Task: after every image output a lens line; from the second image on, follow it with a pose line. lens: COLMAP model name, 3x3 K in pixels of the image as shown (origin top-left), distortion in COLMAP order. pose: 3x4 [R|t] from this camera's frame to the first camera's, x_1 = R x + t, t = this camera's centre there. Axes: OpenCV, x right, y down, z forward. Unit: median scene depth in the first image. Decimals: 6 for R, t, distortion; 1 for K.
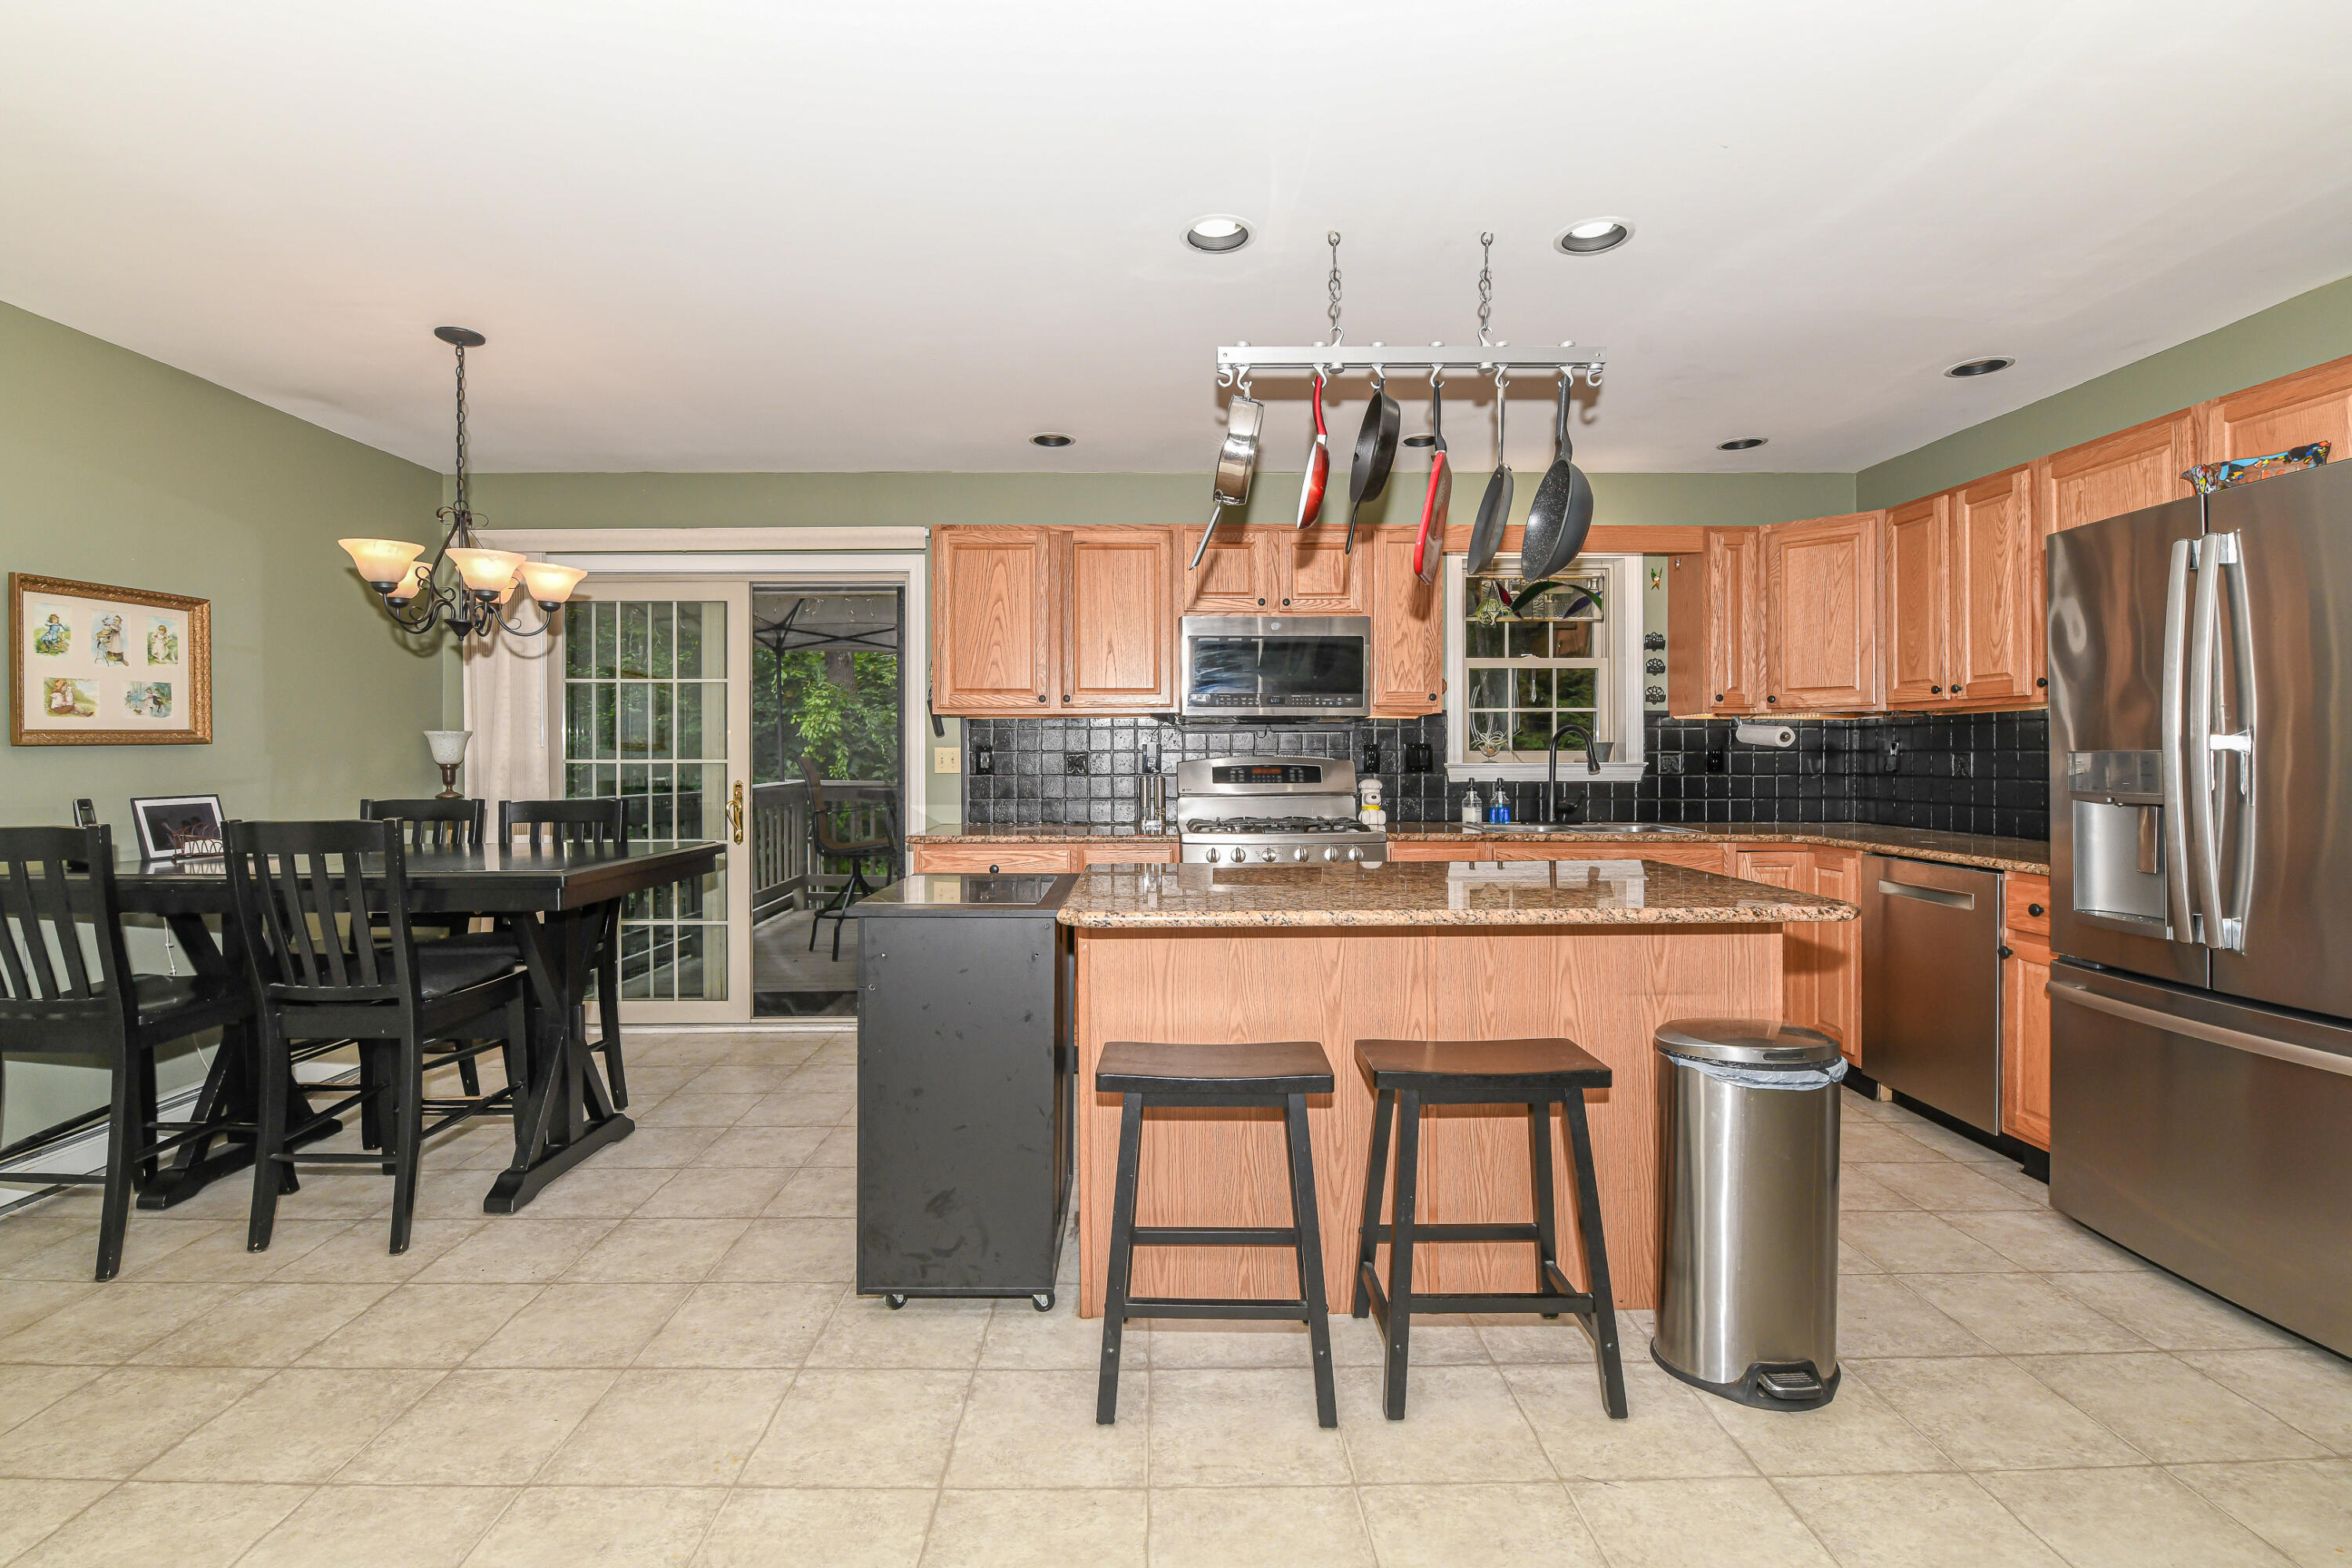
lens RADIAL K [[1053.8, 0, 1148.7], [0, 1053.8, 753.5], [0, 0, 1]] dist [0.000984, 0.000413]
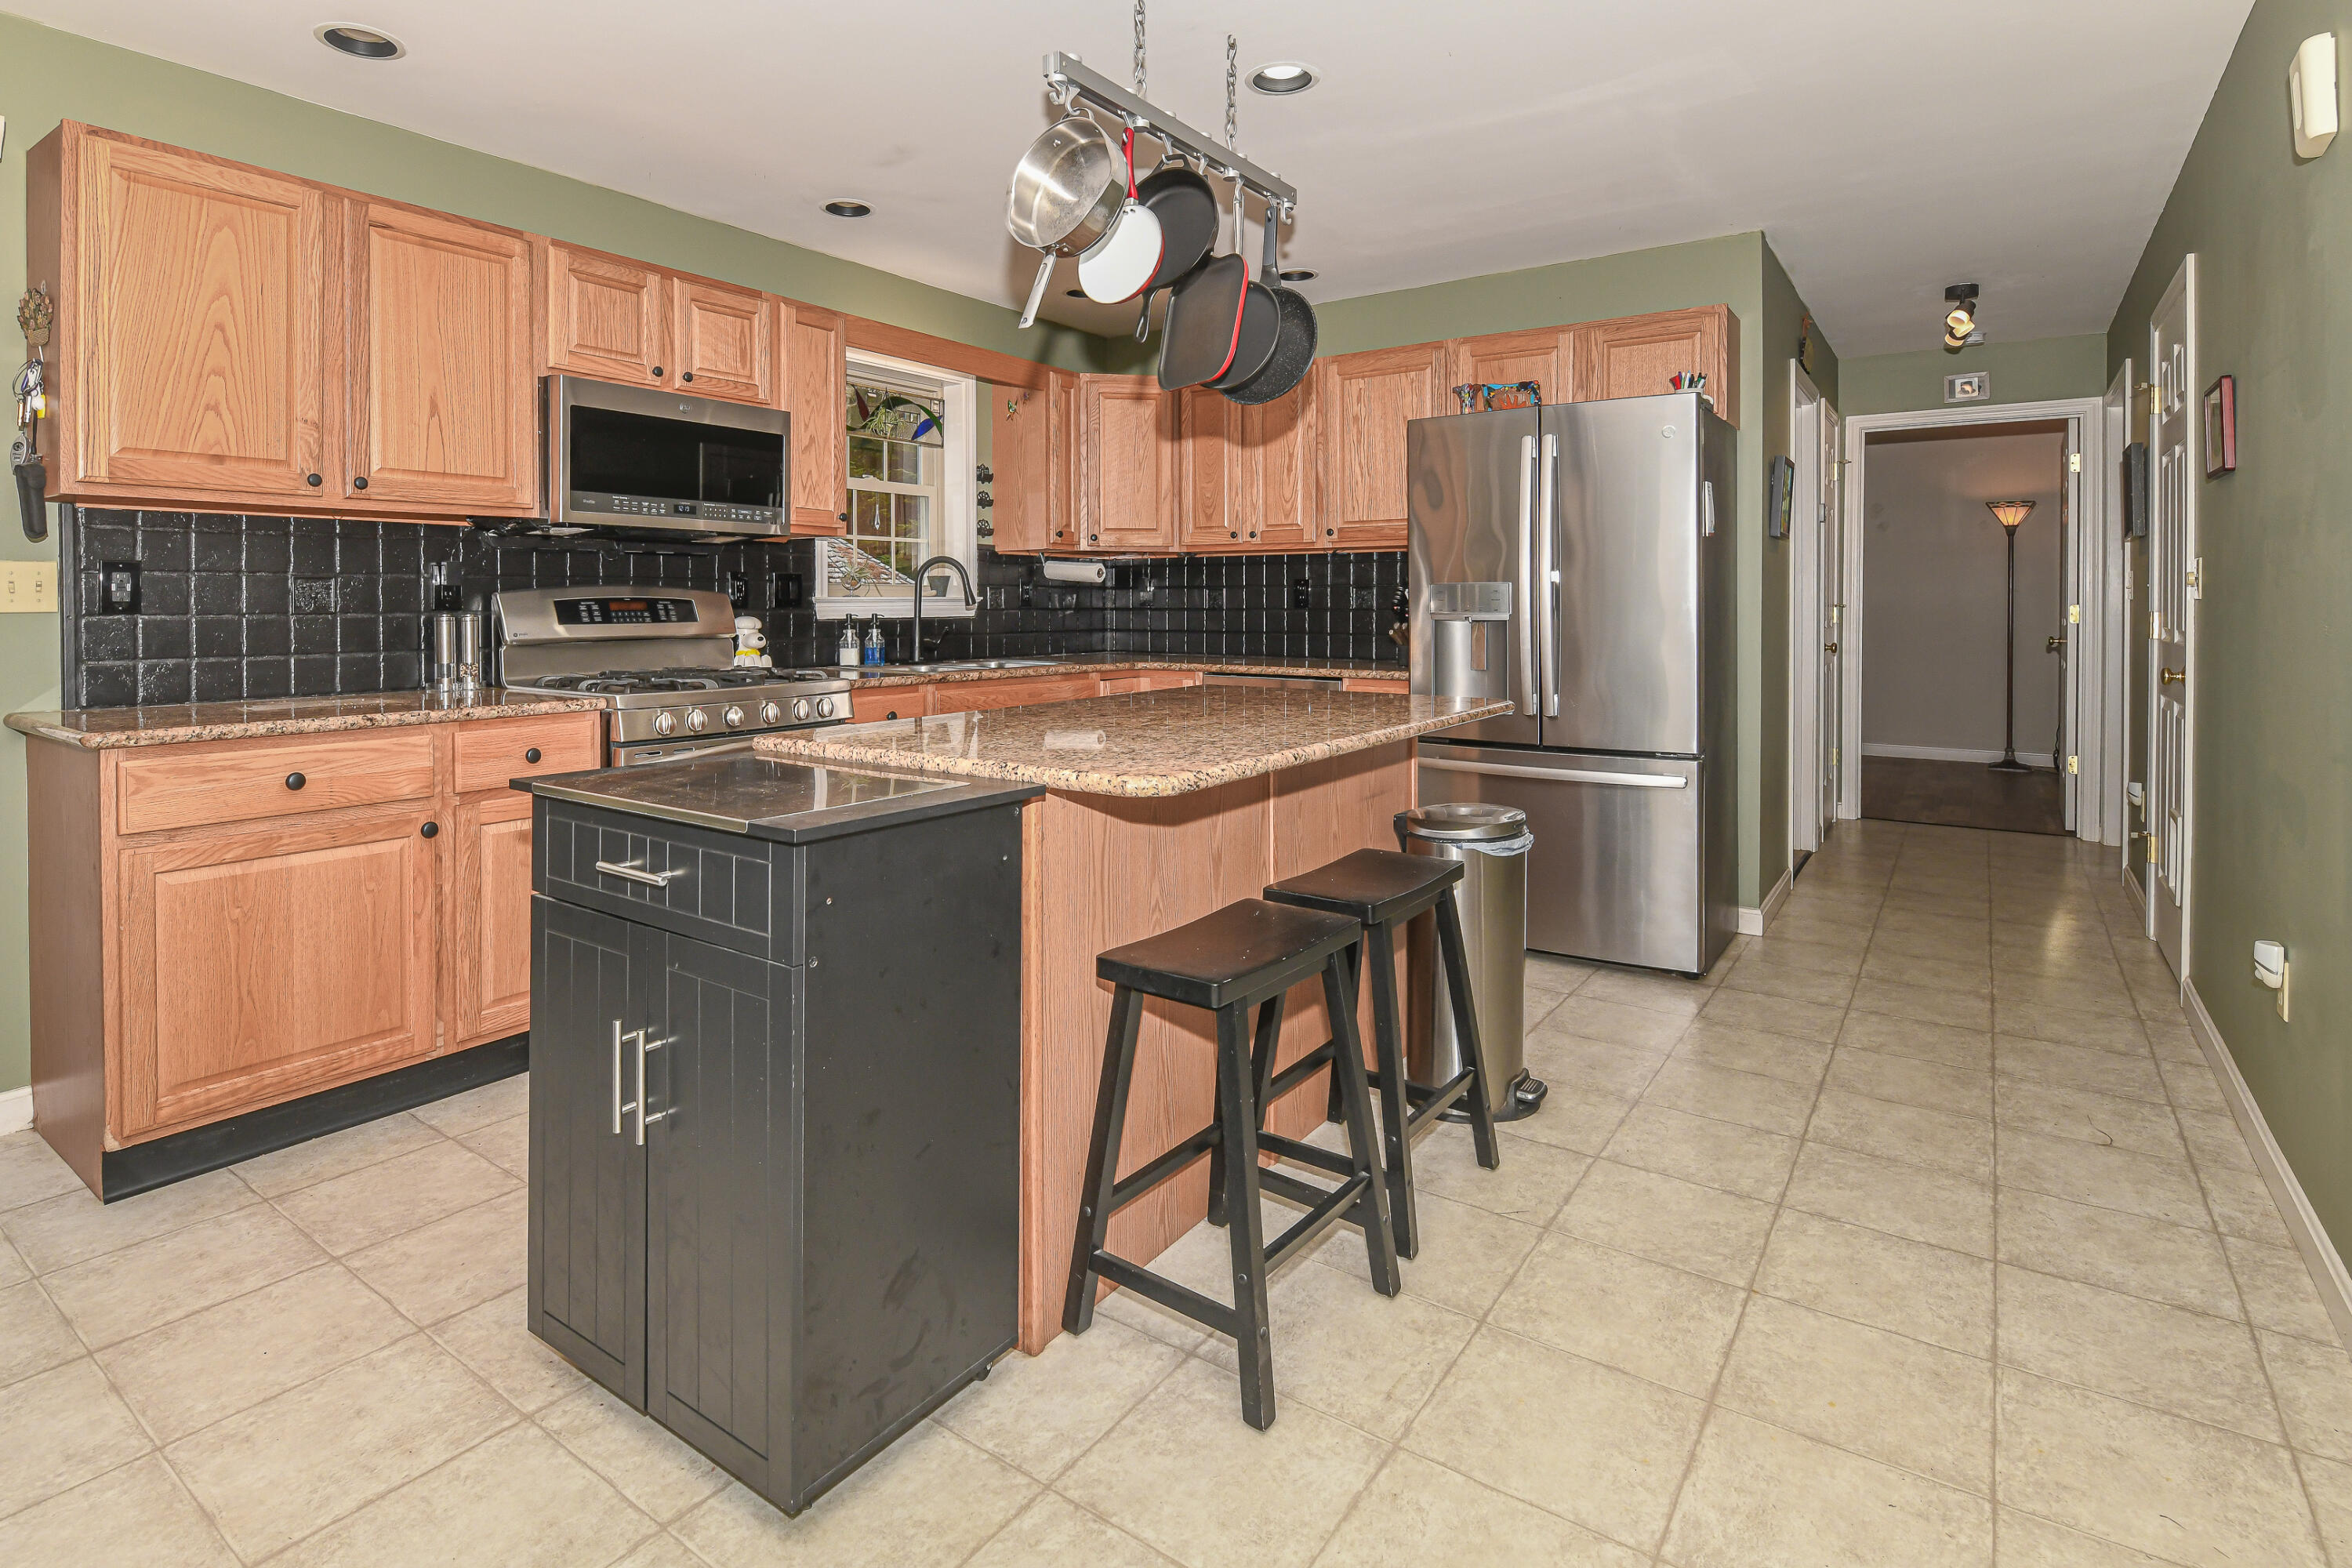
lens RADIAL K [[1176.2, 0, 1128.2], [0, 1176.2, 615.7], [0, 0, 1]] dist [-0.004464, -0.012504]
pose [[0.594846, -0.008363, 0.803796, -0.339223], [-0.000796, 0.999939, 0.010993, 0.014231], [-0.803840, -0.007179, 0.594803, 0.252414]]
